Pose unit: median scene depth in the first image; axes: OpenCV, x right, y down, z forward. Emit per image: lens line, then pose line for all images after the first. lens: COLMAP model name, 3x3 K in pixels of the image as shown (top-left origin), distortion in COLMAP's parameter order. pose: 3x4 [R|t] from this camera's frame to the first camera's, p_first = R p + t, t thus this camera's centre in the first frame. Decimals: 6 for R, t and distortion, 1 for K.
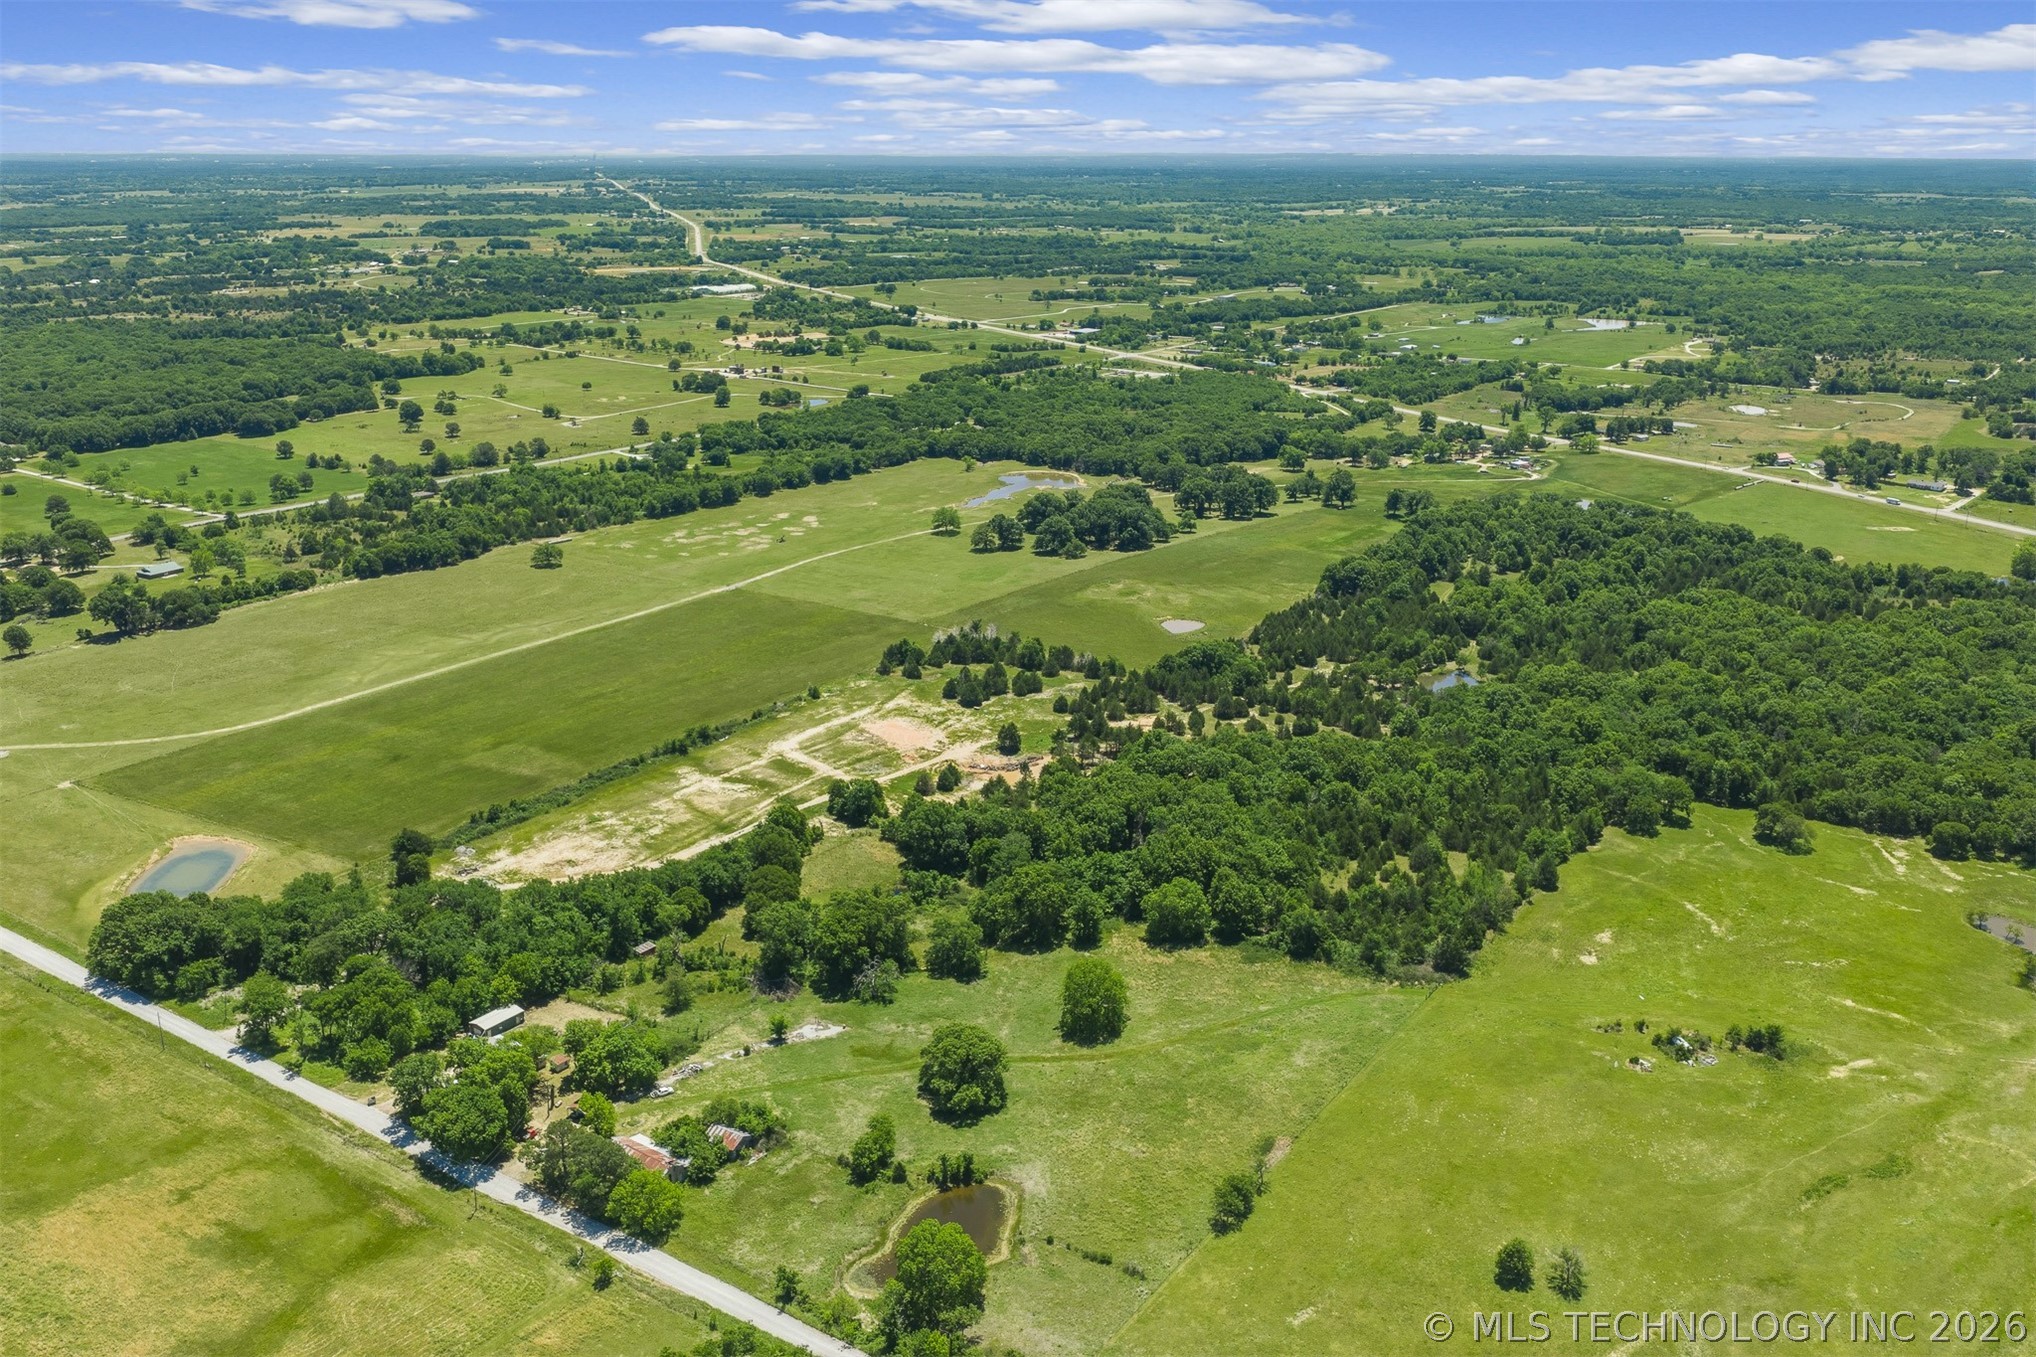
lens RADIAL K [[1678.4, 0, 1018.1], [0, 1678.4, 655.1], [0, 0, 1]] dist [0.011836, -0.010038]
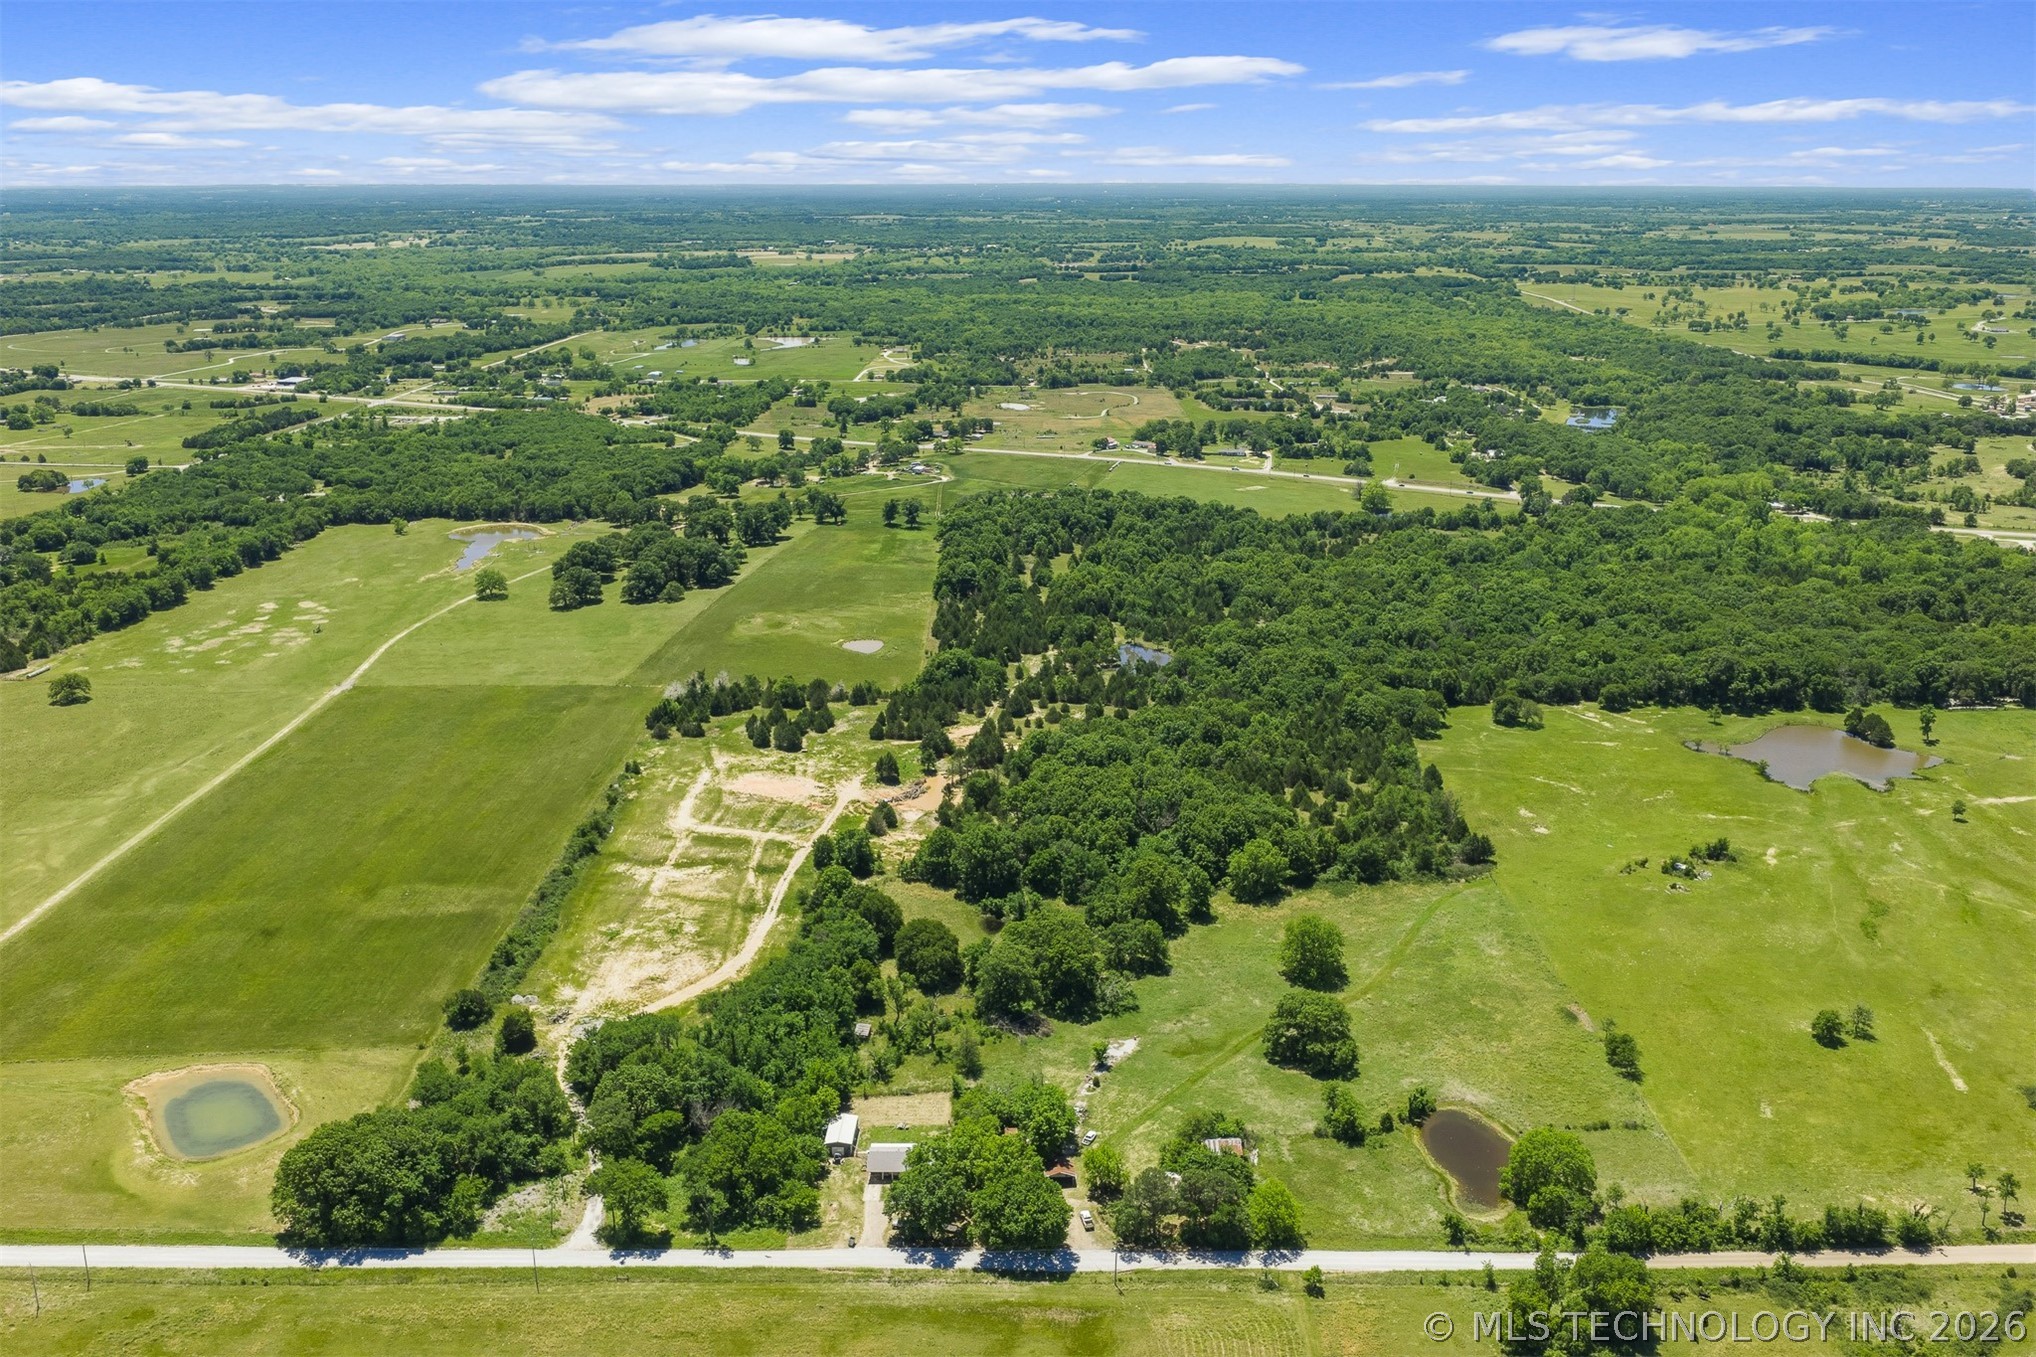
lens RADIAL K [[1699.3, 0, 1016.9], [0, 1699.3, 639.6], [0, 0, 1]] dist [0.007355, -0.001987]
pose [[0.834636, -0.150707, 0.529784, -0.507207], [0.165348, 0.986032, 0.020001, -0.036364], [-0.525398, 0.070905, 0.847897, 0.114283]]
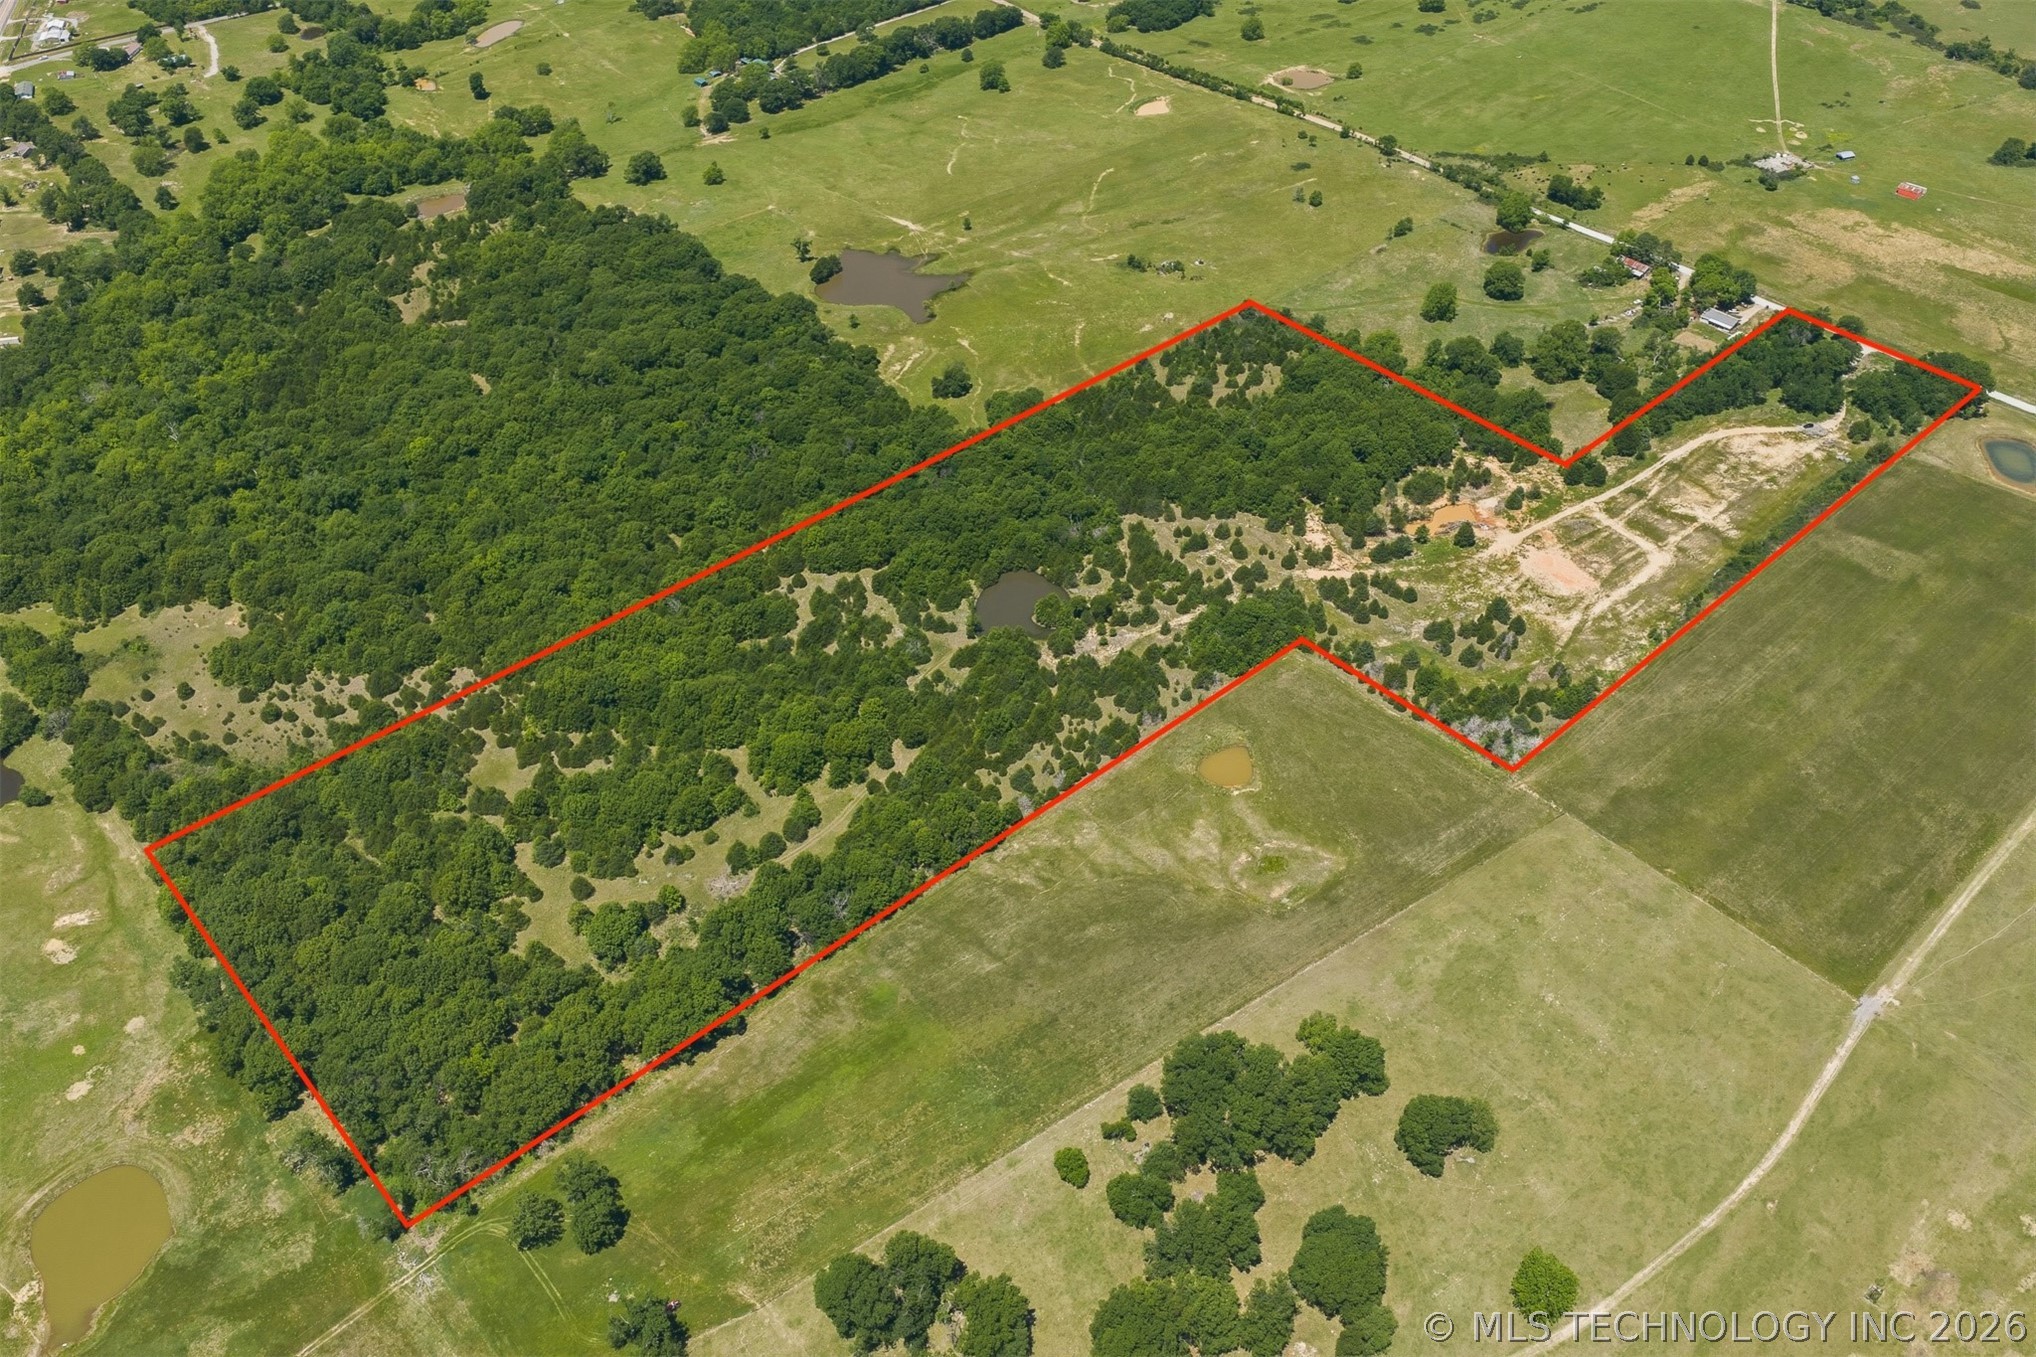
lens RADIAL K [[1693.4, 0, 1029.8], [0, 1693.4, 676.0], [0, 0, 1]] dist [0.004098, -0.007444]
pose [[-0.972225, -0.157654, 0.172987, 0.077709], [0.062784, 0.536344, 0.841661, -1.009094], [-0.225472, 0.829144, -0.511549, 1.932567]]
